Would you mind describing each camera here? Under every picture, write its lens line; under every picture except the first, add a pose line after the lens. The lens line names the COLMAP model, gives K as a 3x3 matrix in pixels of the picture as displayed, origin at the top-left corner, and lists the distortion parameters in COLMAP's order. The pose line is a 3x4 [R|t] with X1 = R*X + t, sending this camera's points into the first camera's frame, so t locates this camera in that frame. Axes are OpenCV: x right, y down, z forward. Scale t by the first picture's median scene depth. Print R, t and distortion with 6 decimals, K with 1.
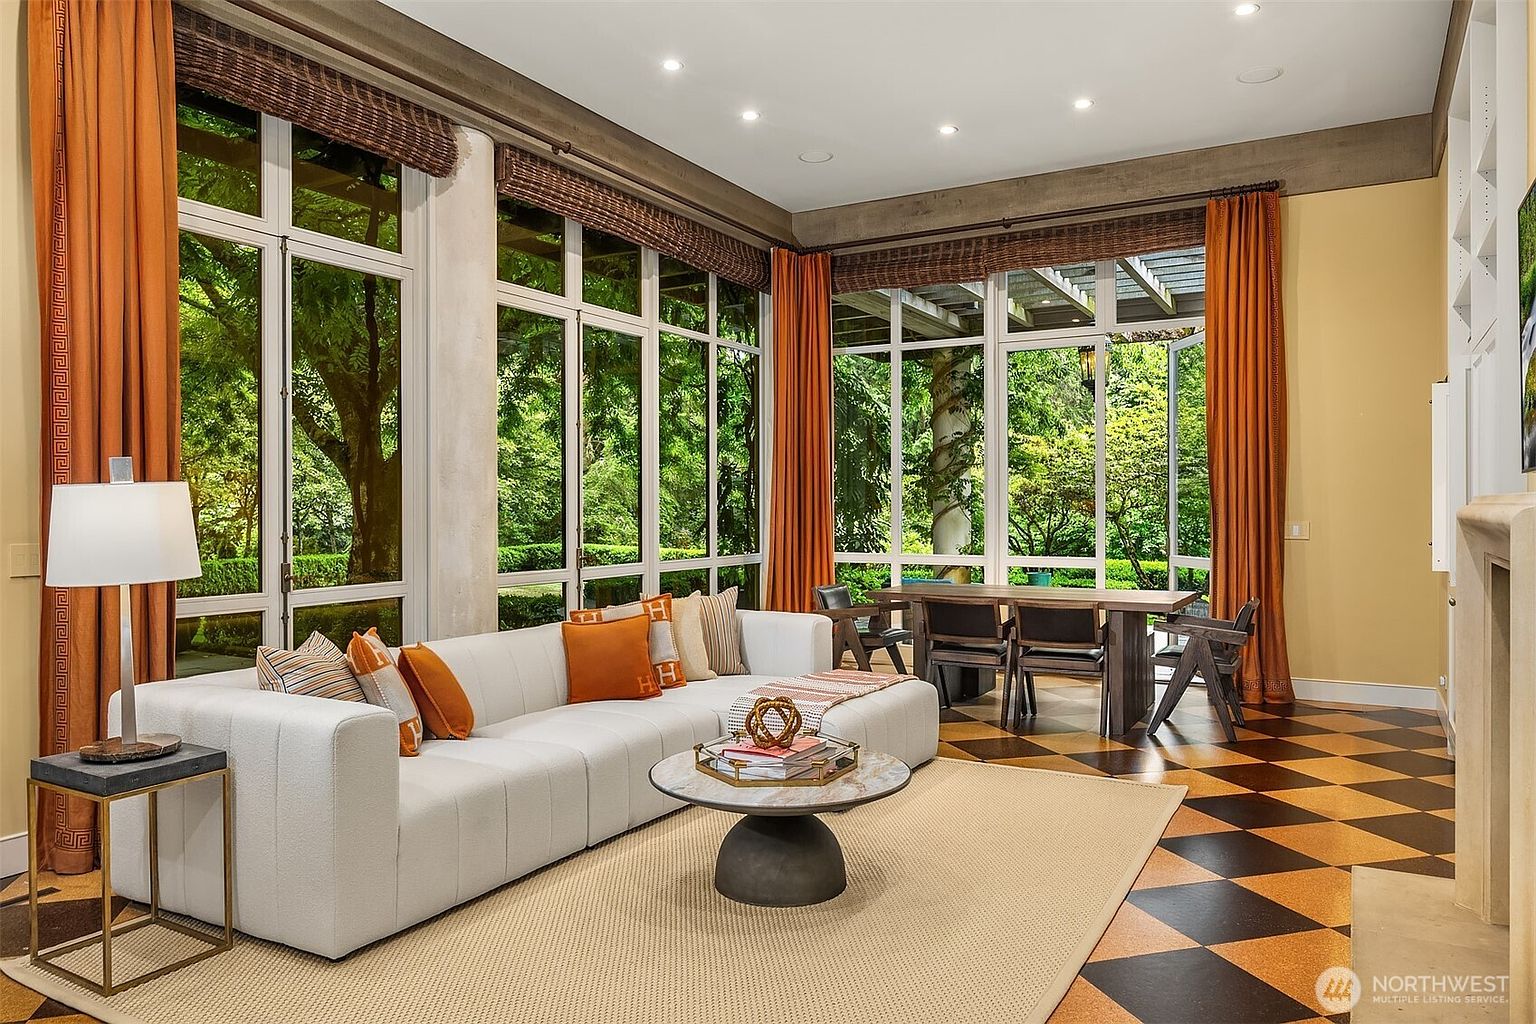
lens RADIAL K [[1065.7, 0, 773.9], [0, 1065.7, 481.6], [0, 0, 1]] dist [-0.000814, 0.002931]
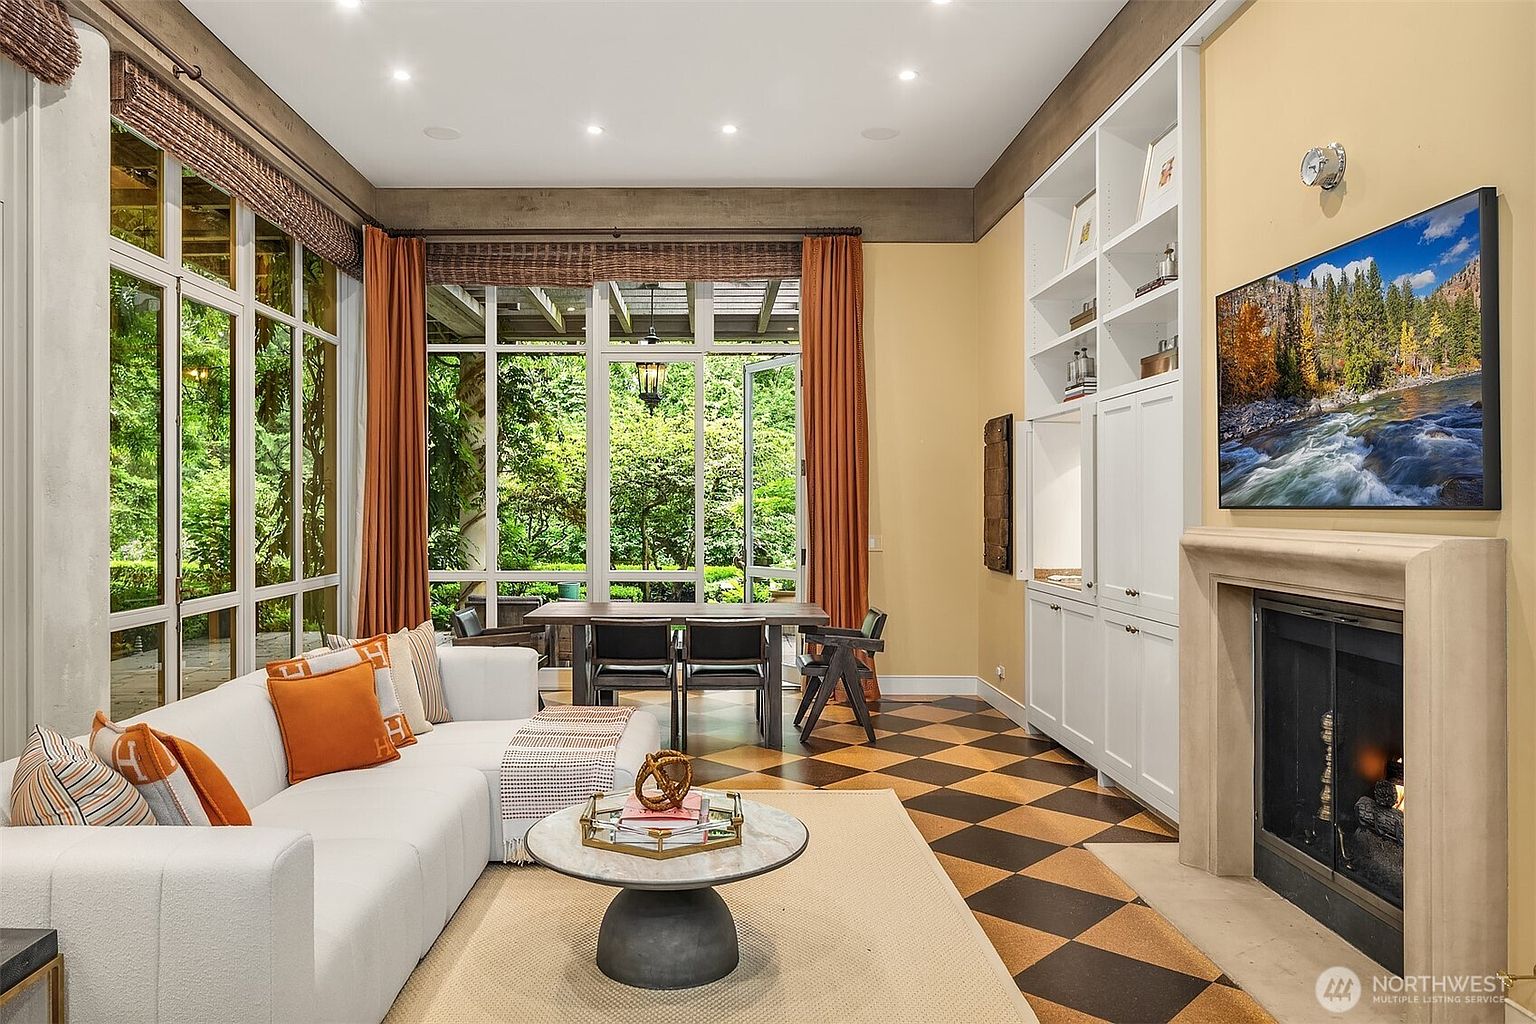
lens RADIAL K [[1082.7, 0, 760.8], [0, 1082.7, 475.1], [0, 0, 1]] dist [-0.006618, 0.000702]
pose [[0.867698, 0.020985, 0.496648, -0.164915], [-0.017388, 0.999778, -0.011865, -0.009288], [-0.496787, 0.001659, 0.867871, 0.071080]]
